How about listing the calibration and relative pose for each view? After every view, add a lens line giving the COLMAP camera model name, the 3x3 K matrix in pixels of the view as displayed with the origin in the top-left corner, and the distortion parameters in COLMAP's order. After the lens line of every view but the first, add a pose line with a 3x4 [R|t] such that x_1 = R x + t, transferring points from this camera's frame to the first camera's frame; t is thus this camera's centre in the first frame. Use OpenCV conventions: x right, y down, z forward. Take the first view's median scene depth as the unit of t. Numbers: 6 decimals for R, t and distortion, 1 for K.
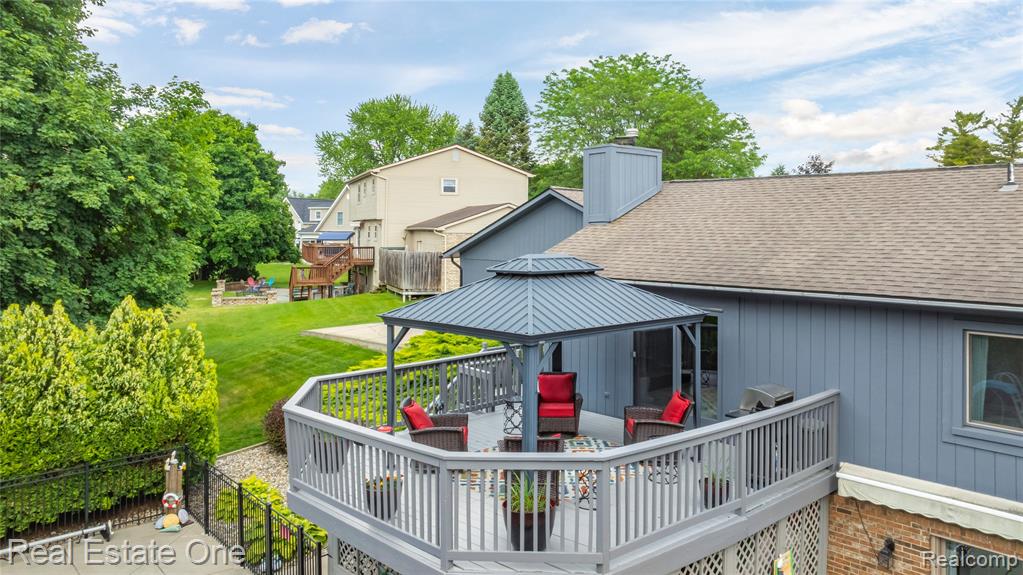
lens RADIAL K [[756.9, 0, 508.6], [0, 756.9, 223.4], [0, 0, 1]] dist [-0.003451, 0.000935]
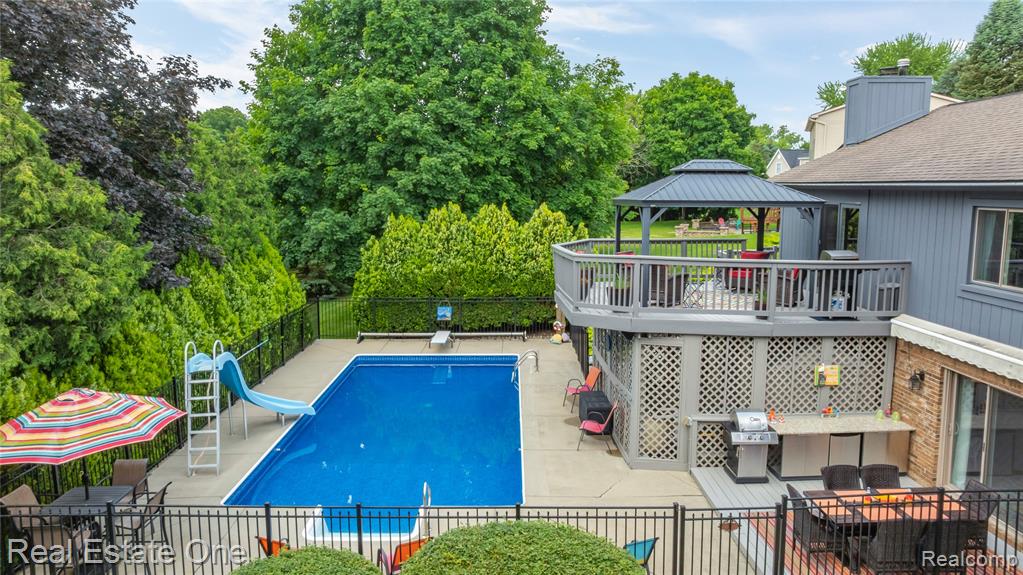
lens RADIAL K [[729.0, 0, 507.1], [0, 729.0, 284.2], [0, 0, 1]] dist [-0.004942, 0.001651]
pose [[0.758341, 0.082468, -0.646621, 0.458399], [0.008732, 0.990591, 0.136577, 0.055418], [0.651800, -0.109219, 0.750485, -0.236888]]
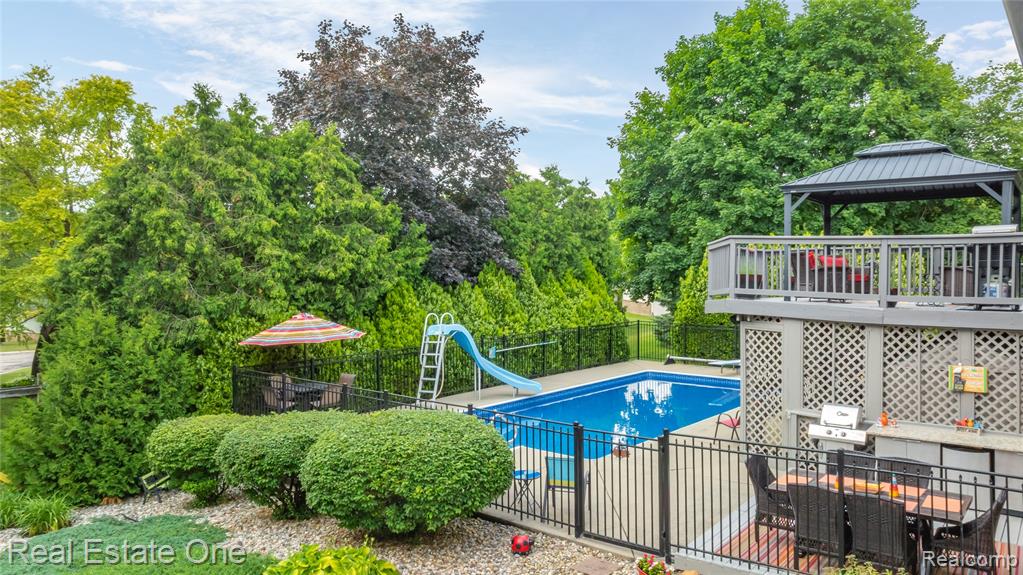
lens RADIAL K [[740.2, 0, 511.5], [0, 740.2, 287.5], [0, 0, 1]] dist [-0.004044, -0.001228]
pose [[0.151689, 0.016765, -0.988286, 0.804261], [0.011498, 0.999759, 0.018725, 0.173721], [0.988361, -0.014204, 0.151460, 0.100120]]
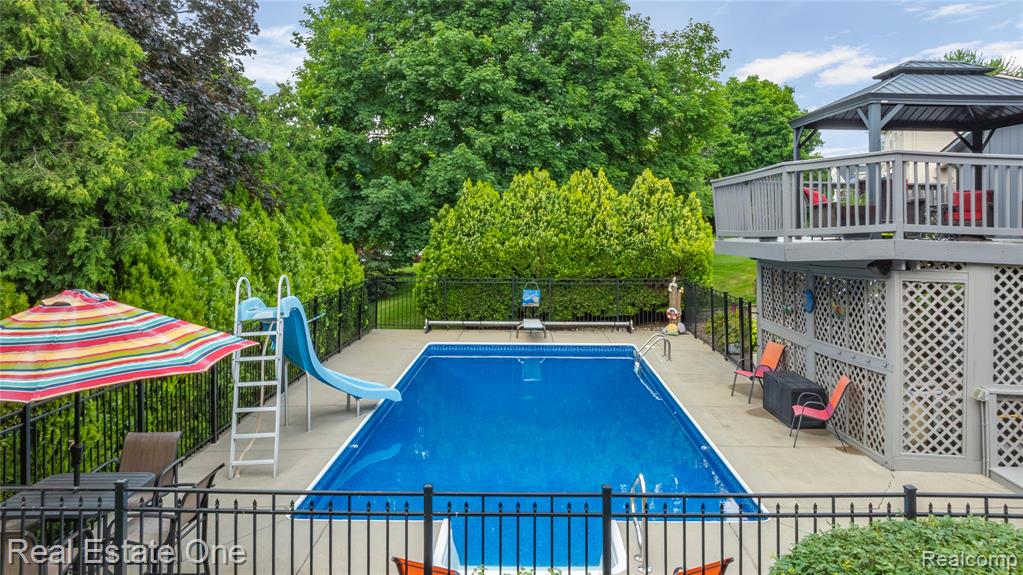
lens RADIAL K [[743.6, 0, 530.1], [0, 743.6, 203.5], [0, 0, 1]] dist [-0.001392, -0.006329]
pose [[0.763990, -0.015017, -0.645053, 0.198934], [0.000955, 0.999754, -0.022143, 0.189069], [0.645227, 0.016301, 0.763817, -0.158071]]
